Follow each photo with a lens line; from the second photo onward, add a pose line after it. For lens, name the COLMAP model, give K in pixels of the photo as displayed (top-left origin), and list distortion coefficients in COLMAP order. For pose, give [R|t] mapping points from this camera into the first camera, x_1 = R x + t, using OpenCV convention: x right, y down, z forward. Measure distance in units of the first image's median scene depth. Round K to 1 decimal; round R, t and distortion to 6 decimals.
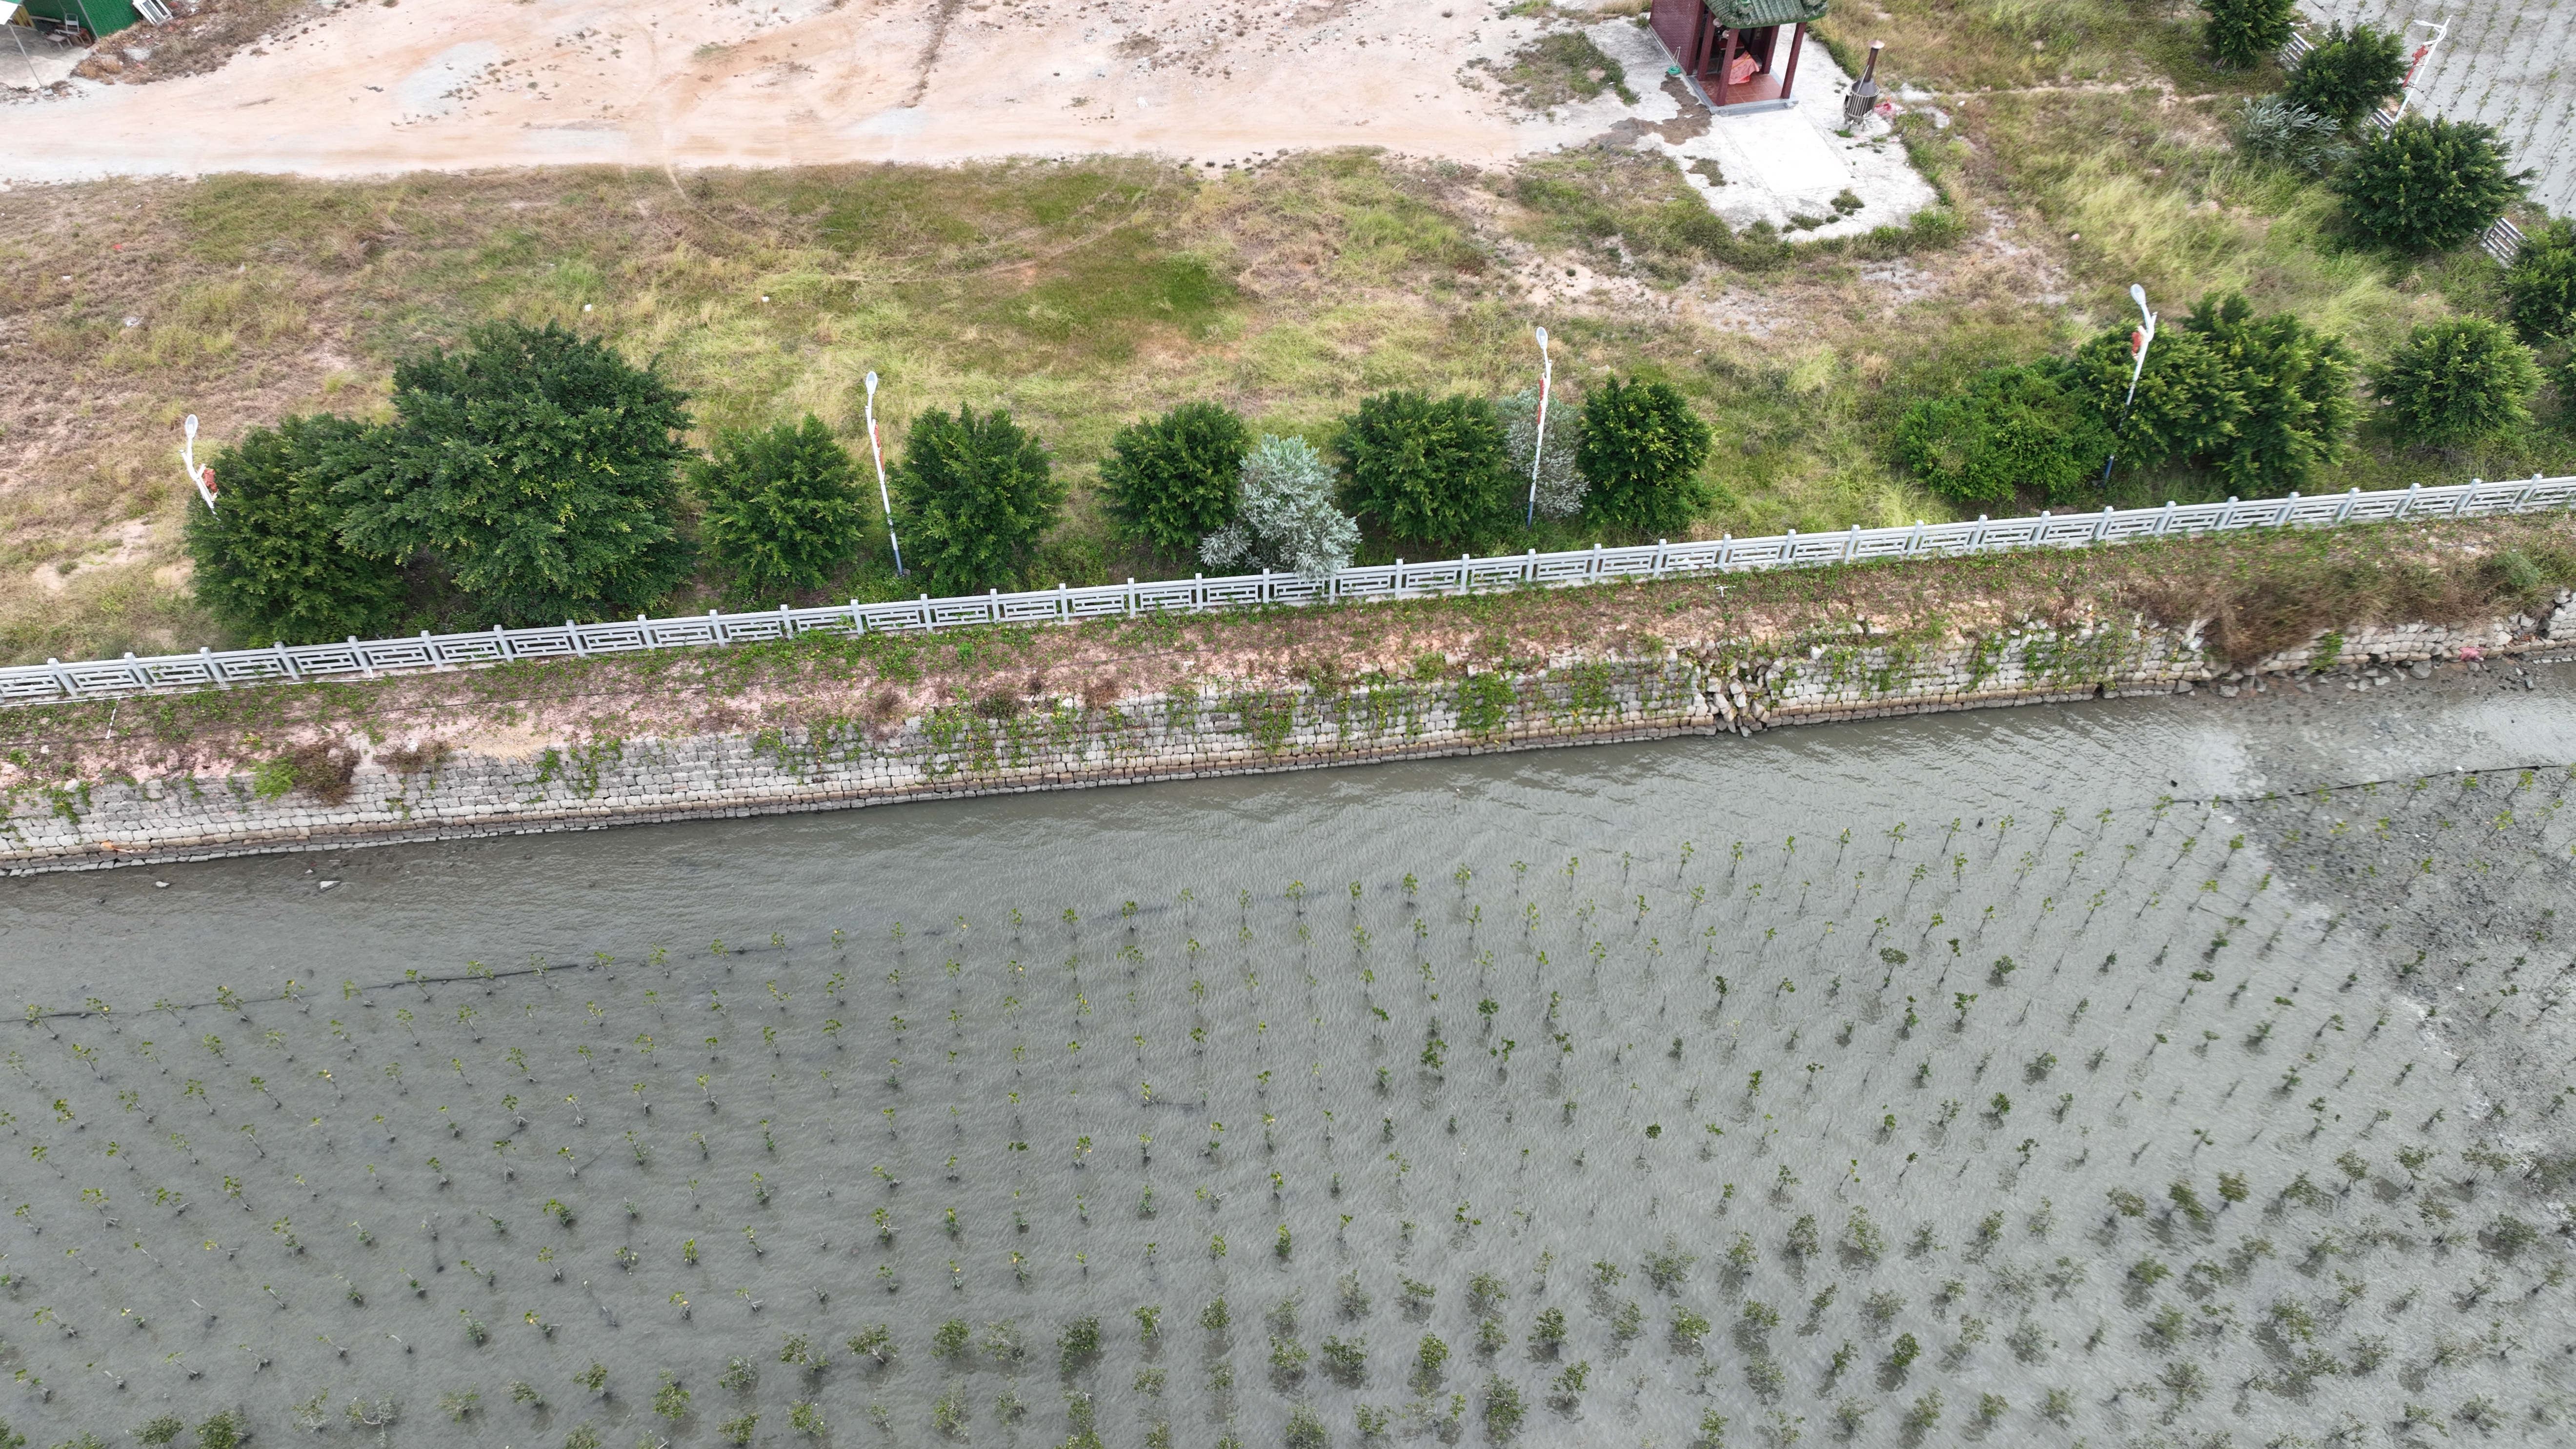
lens RADIAL K [[1813.9, 0, 1288.0], [0, 1813.9, 724.5], [0, 0, 1]] dist [0.006854, -0.000007]
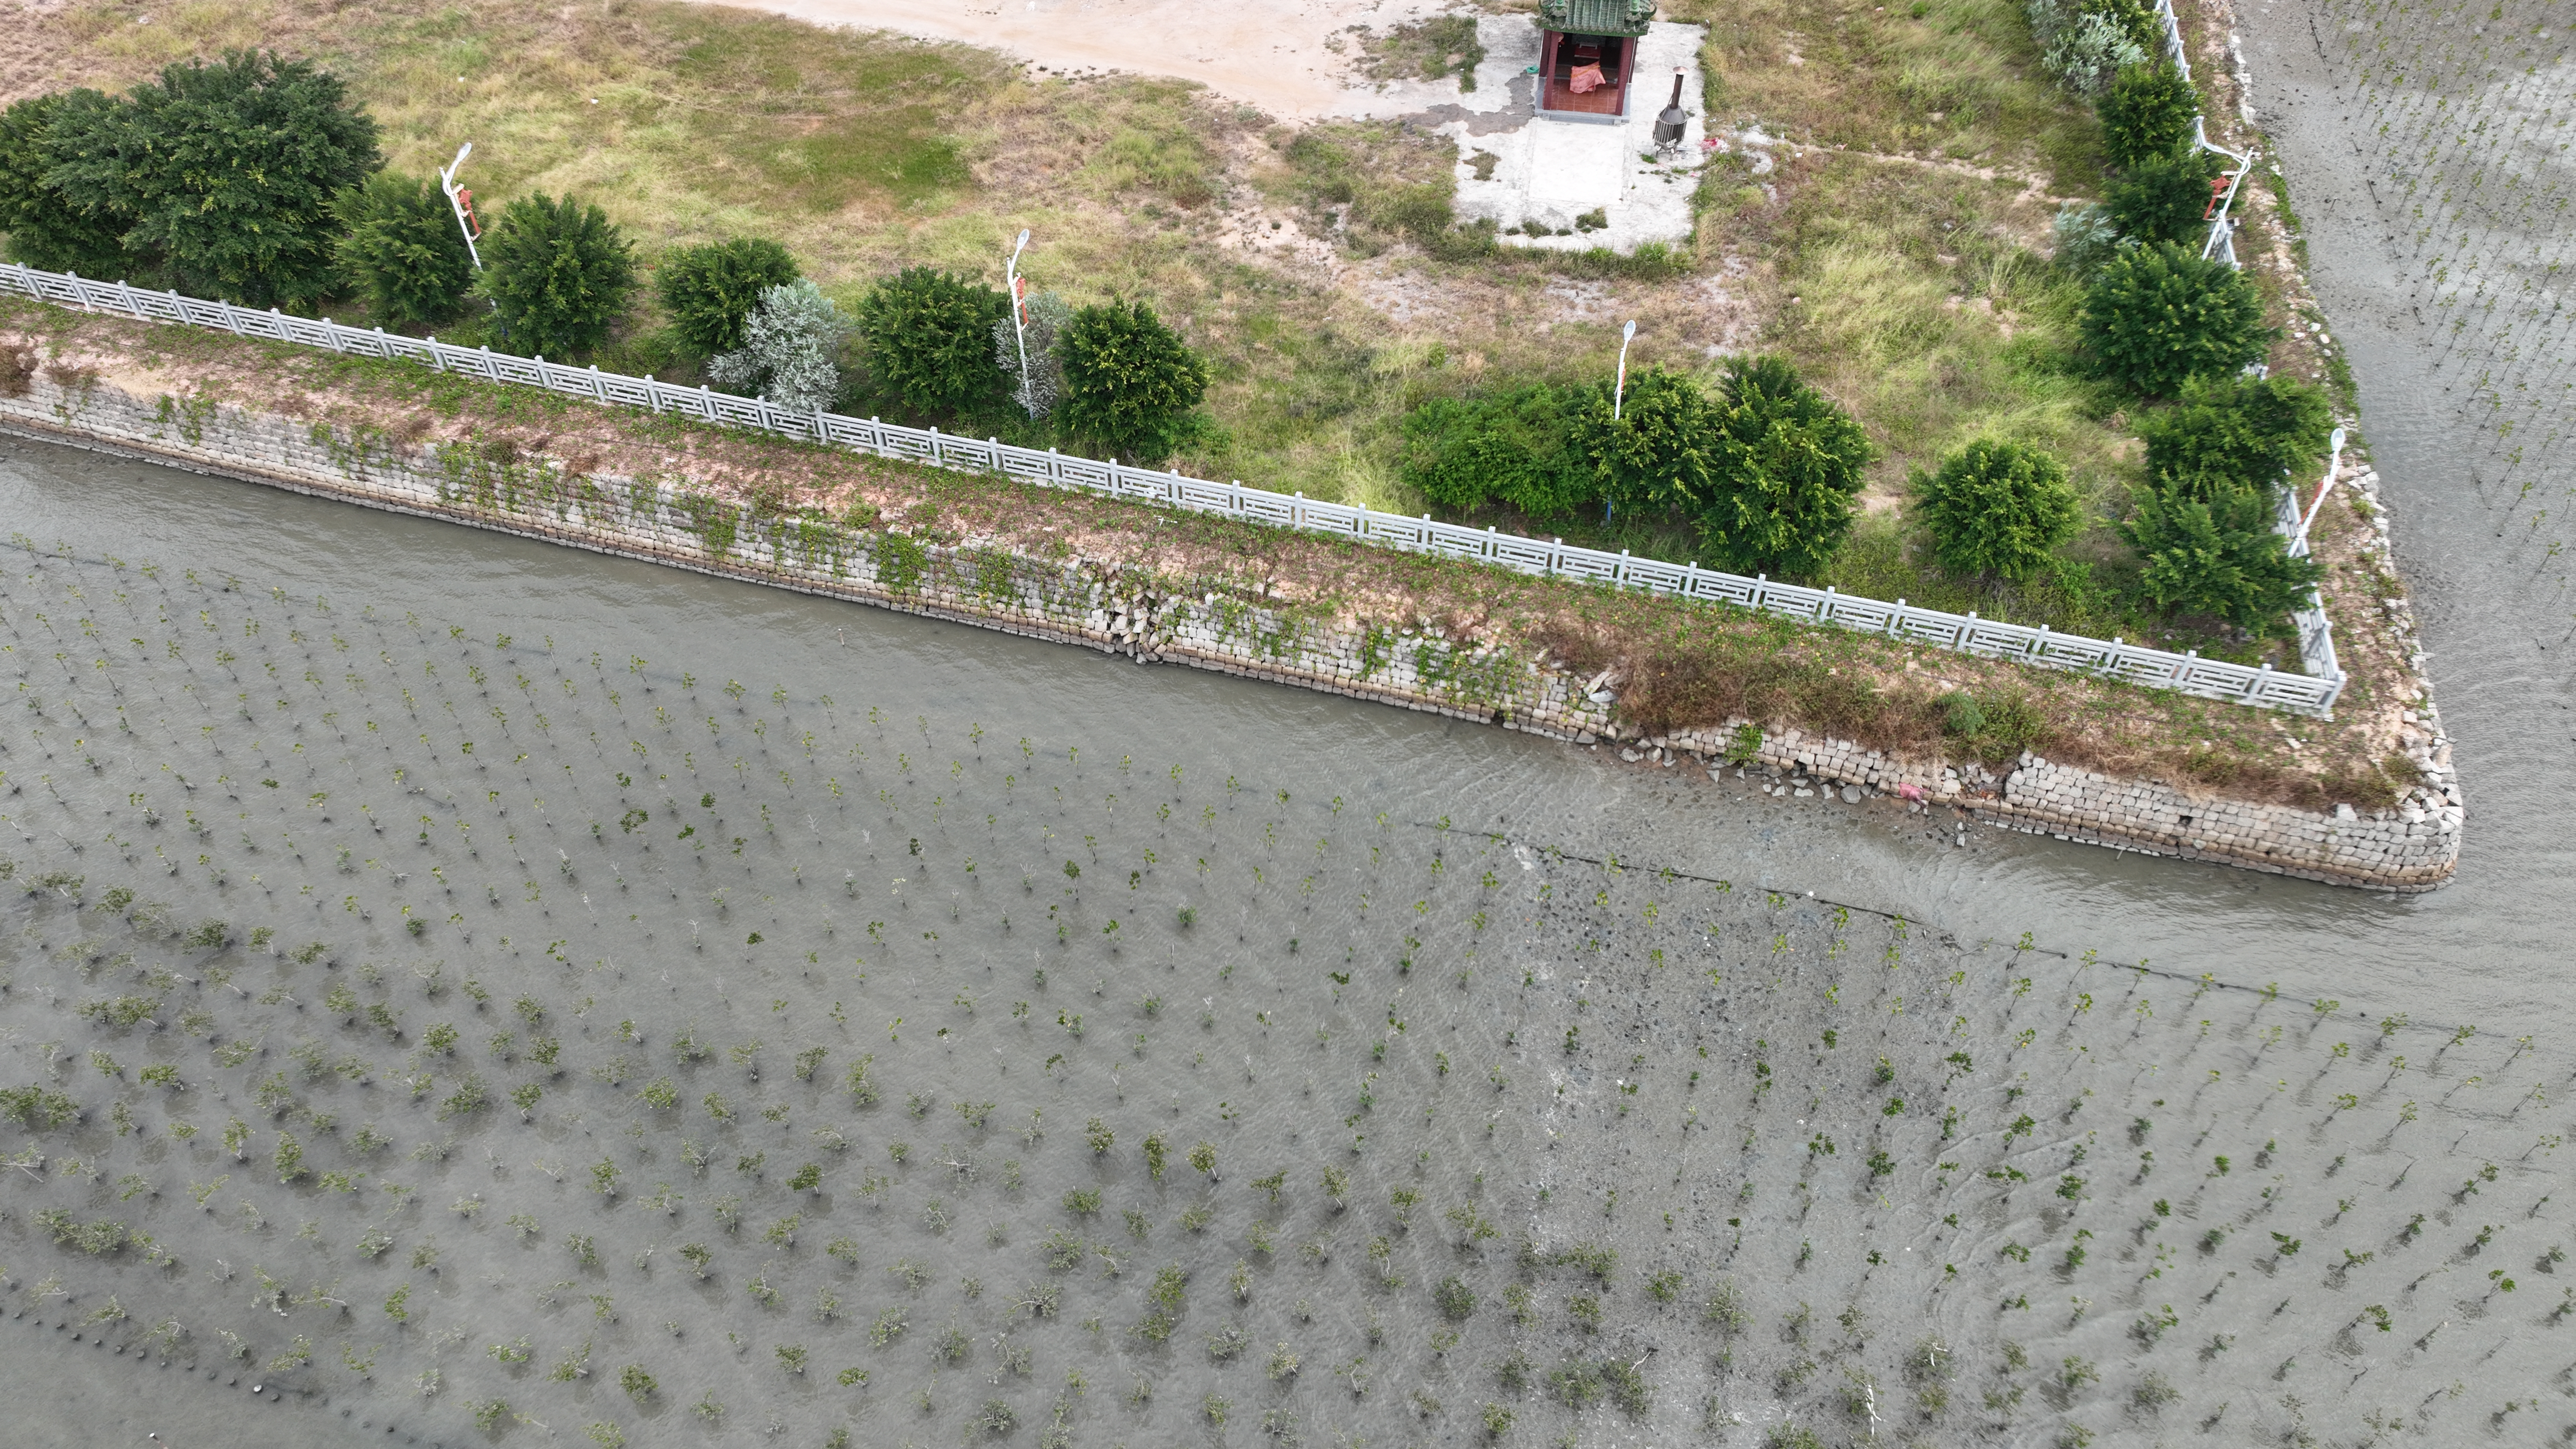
lens RADIAL K [[1813.9, 0, 1288.0], [0, 1813.9, 724.5], [0, 0, 1]] dist [0.006854, -0.000007]
pose [[0.928431, 0.271267, -0.253830, 0.601665], [-0.271476, 0.961812, 0.034908, -0.018861], [0.253606, 0.036499, 0.966619, 0.025581]]
